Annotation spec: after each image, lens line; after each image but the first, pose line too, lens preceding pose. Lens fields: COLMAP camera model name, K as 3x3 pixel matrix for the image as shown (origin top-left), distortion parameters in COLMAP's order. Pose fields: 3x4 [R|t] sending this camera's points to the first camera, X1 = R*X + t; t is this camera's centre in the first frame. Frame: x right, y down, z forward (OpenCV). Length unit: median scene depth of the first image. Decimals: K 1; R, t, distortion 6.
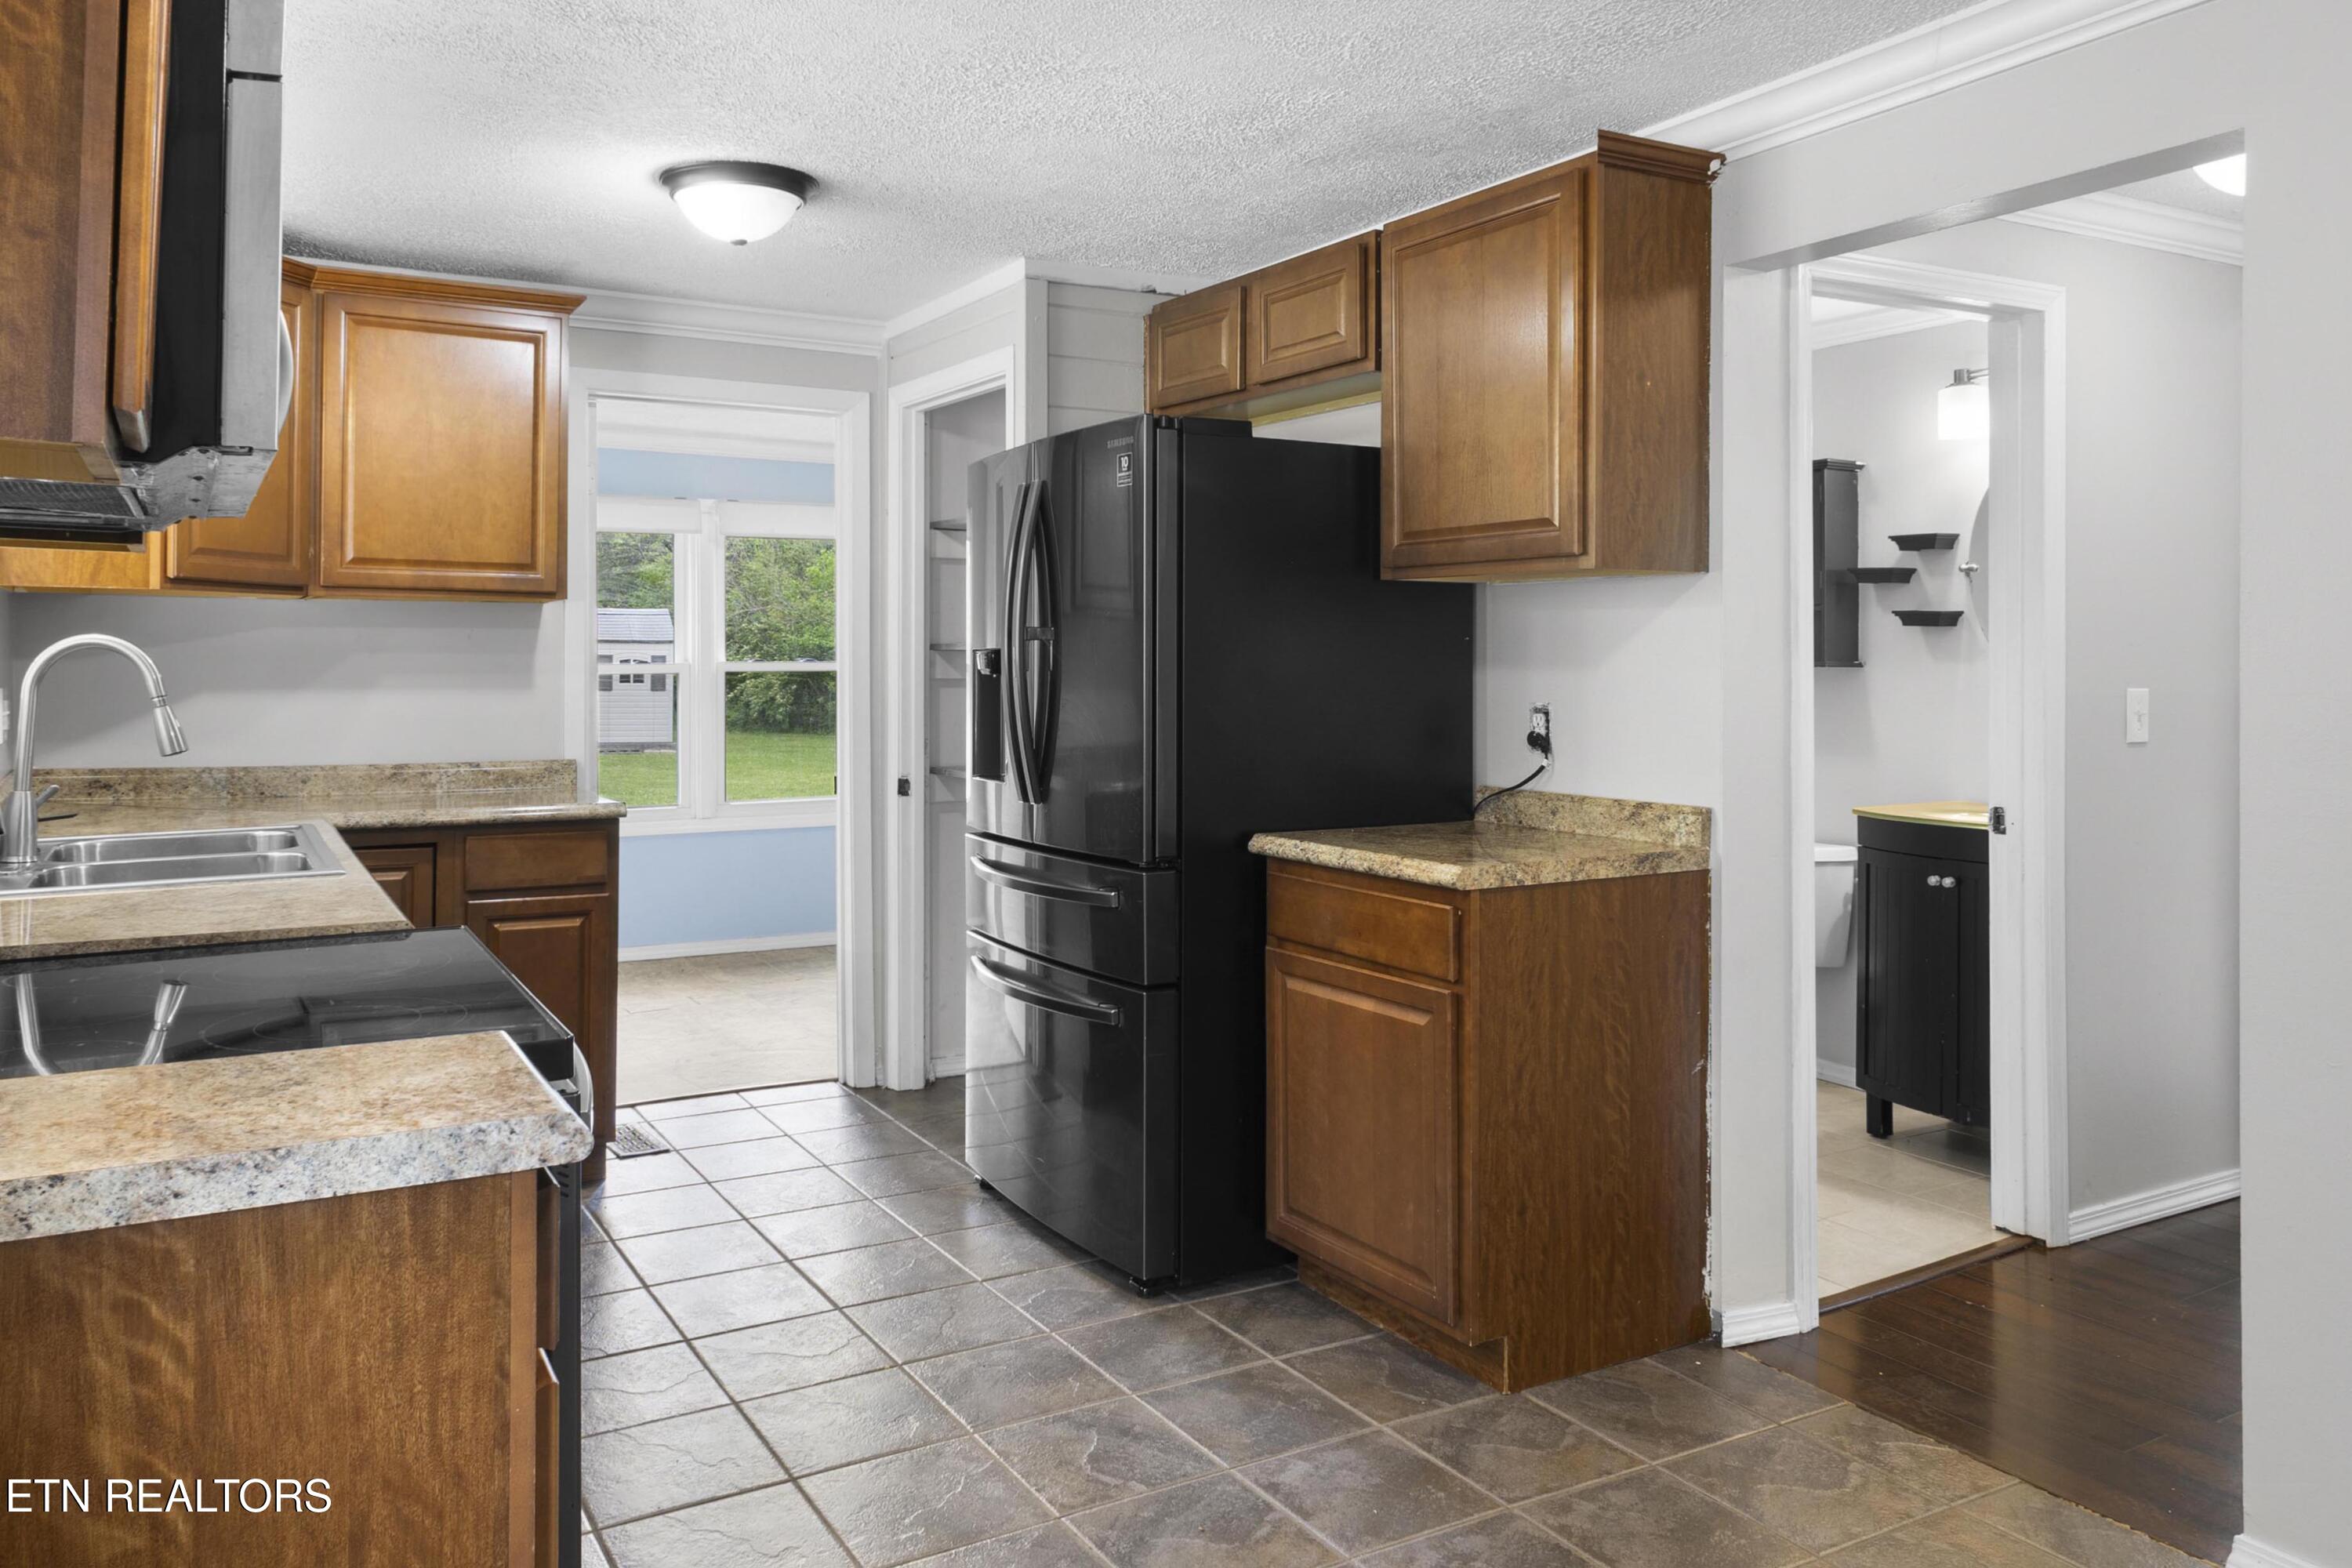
lens RADIAL K [[1656.6, 0, 1085.3], [0, 1656.6, 656.4], [0, 0, 1]] dist [0.005737, 0.005179]
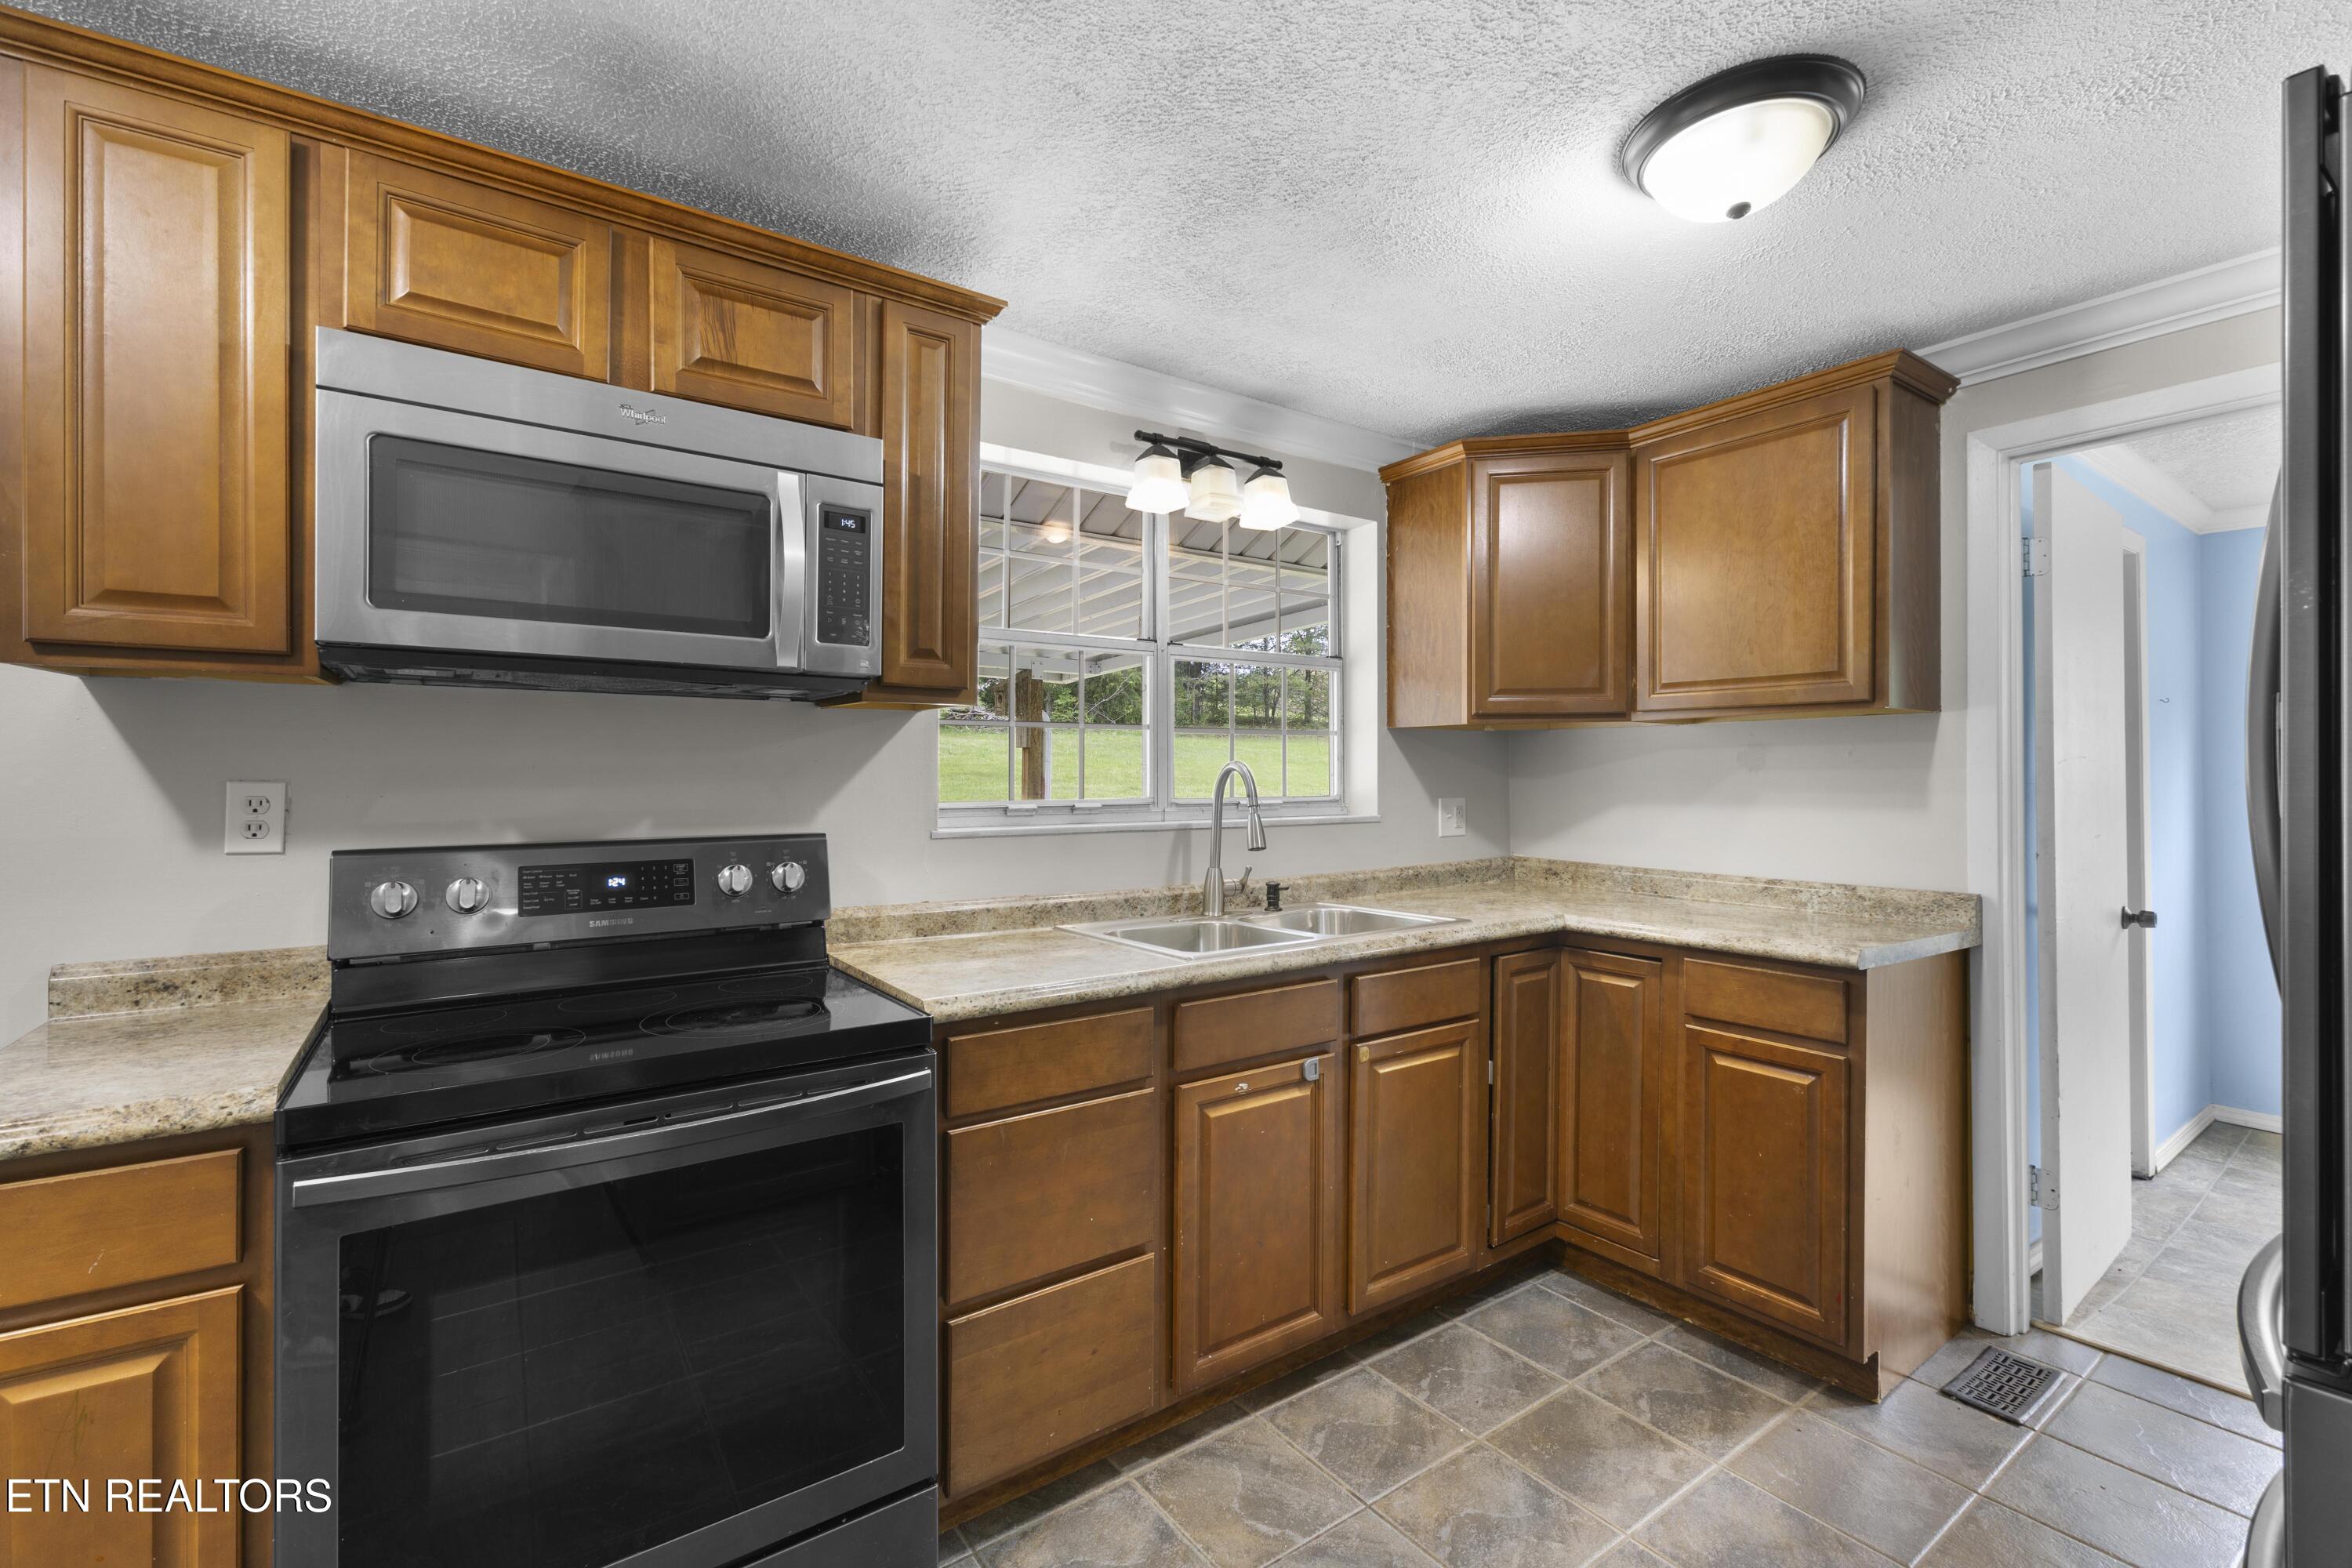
lens RADIAL K [[1019.1, 0, 1173.9], [0, 1019.1, 771.4], [0, 0, 1]] dist [0.014056, -0.005628]
pose [[0.117121, -0.007731, -0.993088, 0.241173], [0.005355, 0.999960, -0.007153, 0.001475], [0.993103, -0.004480, 0.117158, 0.785851]]
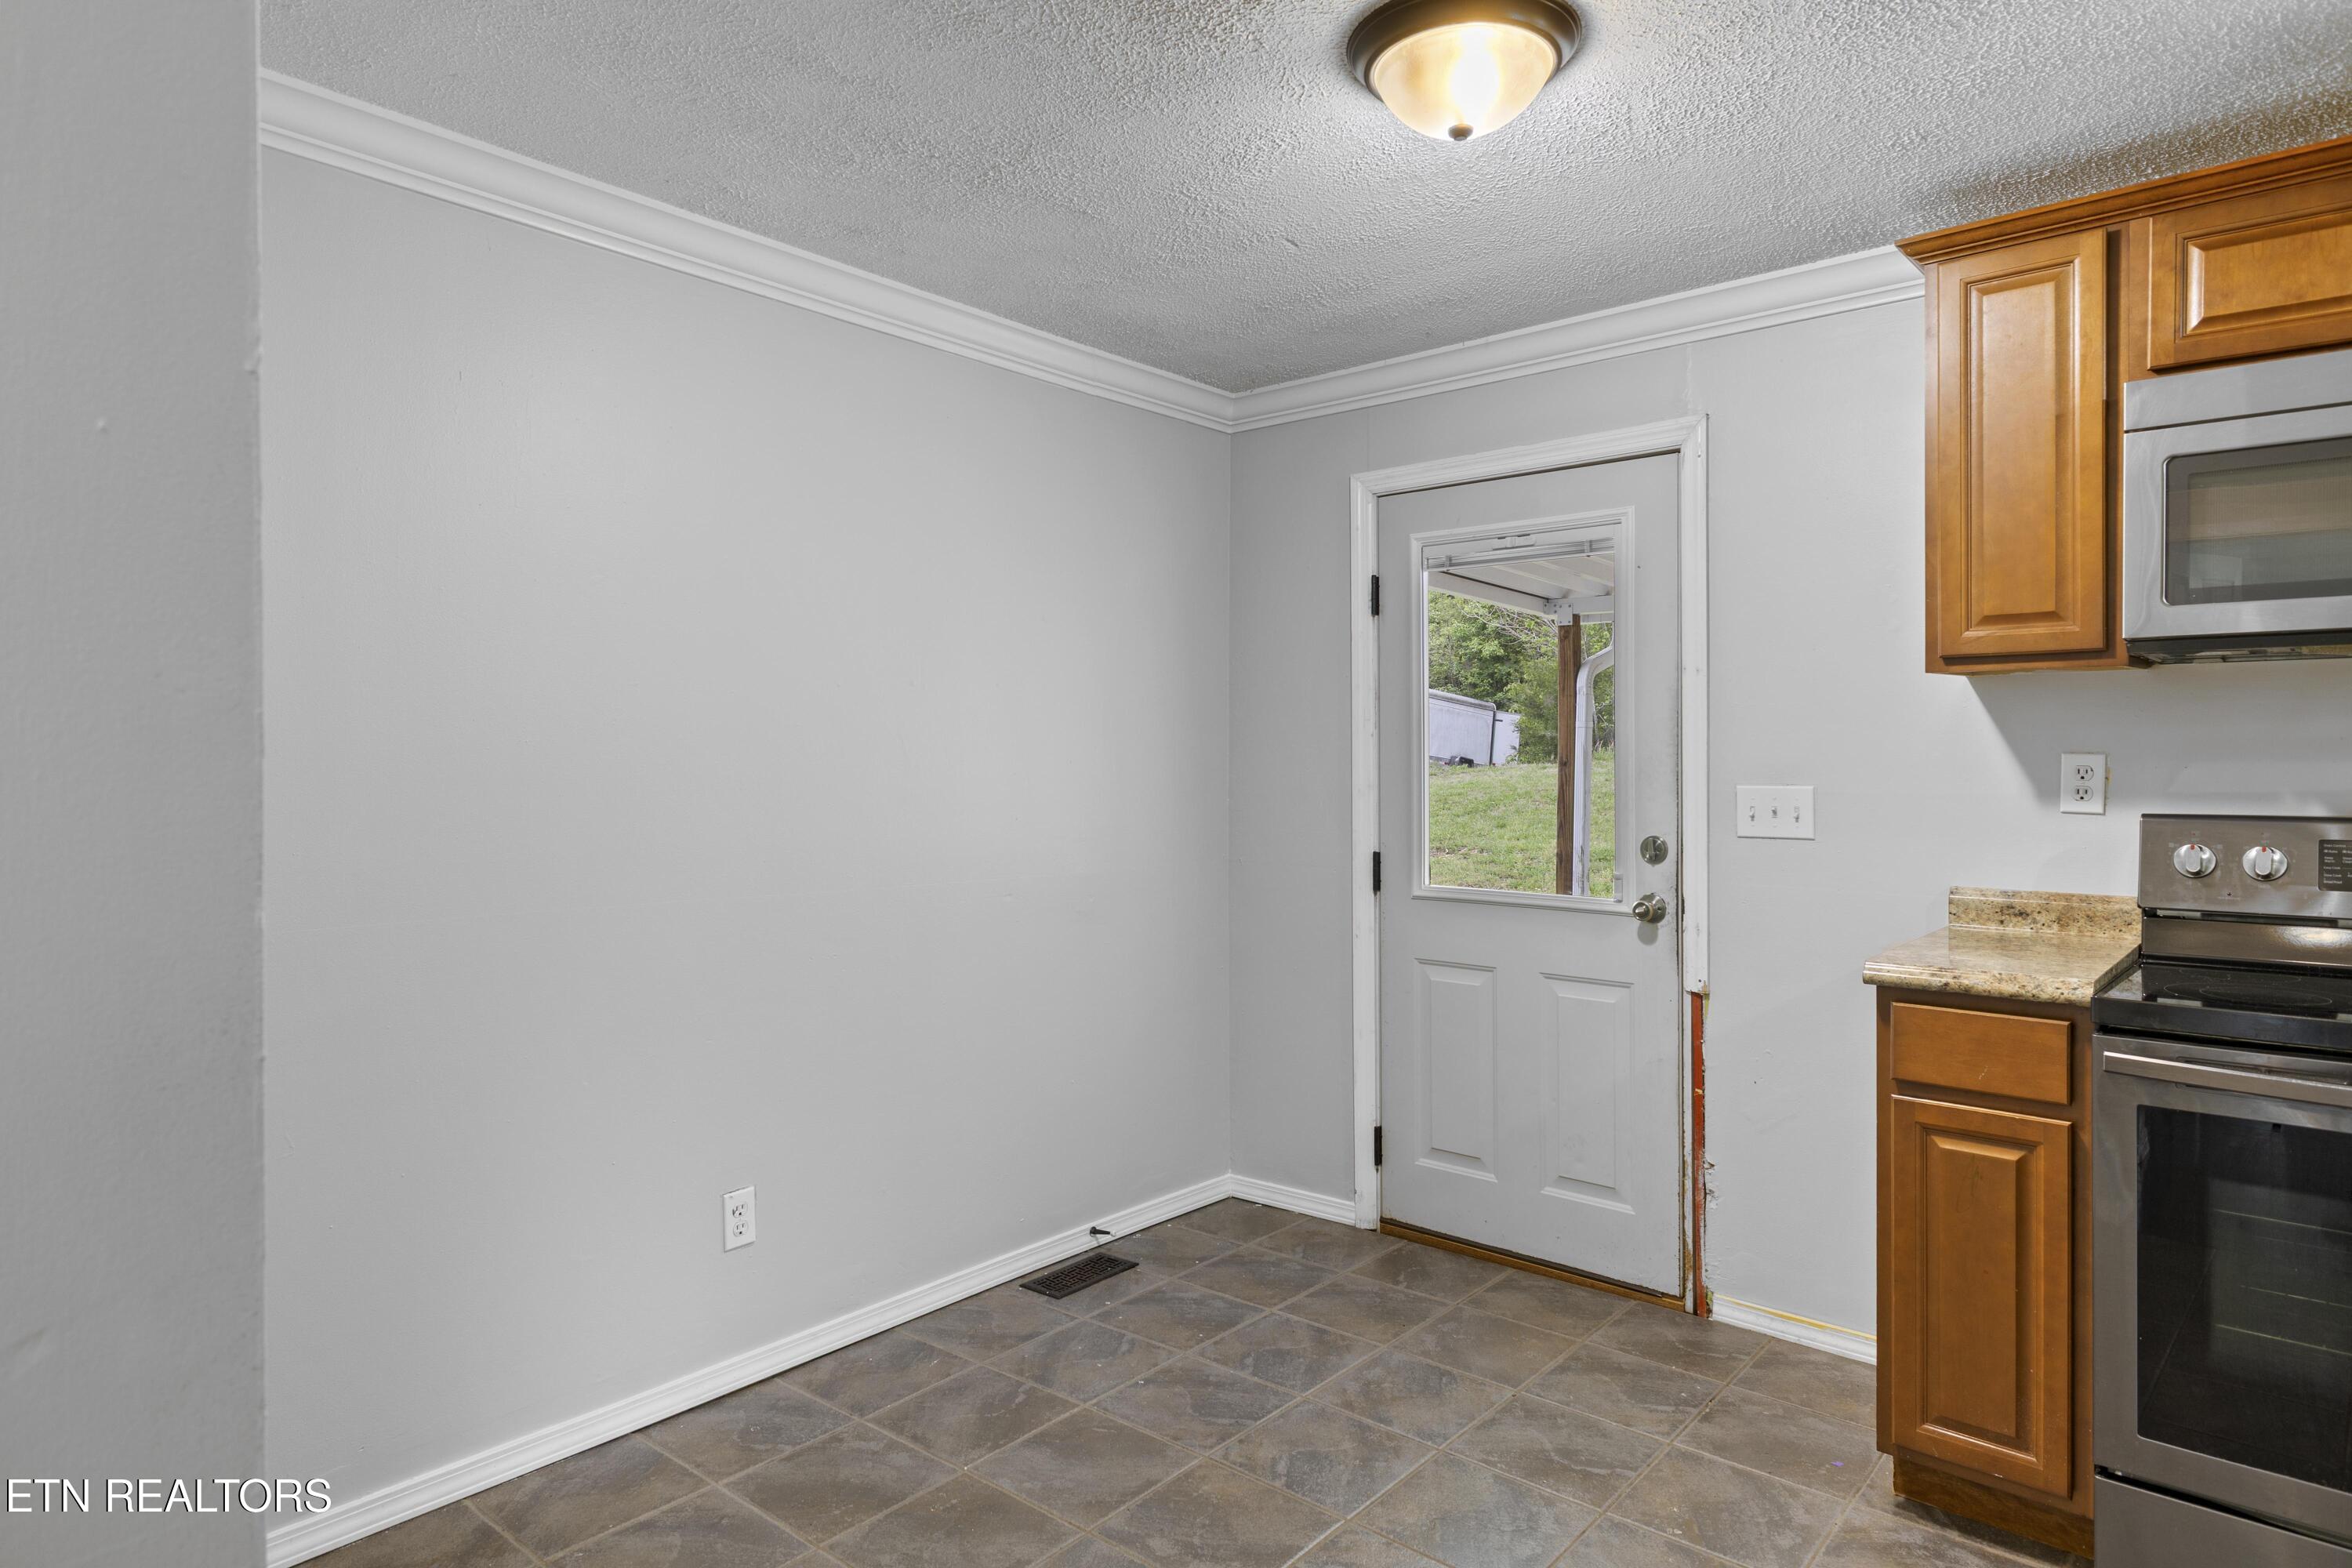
lens RADIAL K [[1336.9, 0, 1172.4], [0, 1336.9, 763.4], [0, 0, 1]] dist [0.003605, -0.002032]
pose [[-0.938578, 0.002120, -0.345062, 0.474246], [0.001754, 0.999998, 0.001370, 0.004251], [0.345064, 0.000681, -0.938579, 0.960450]]
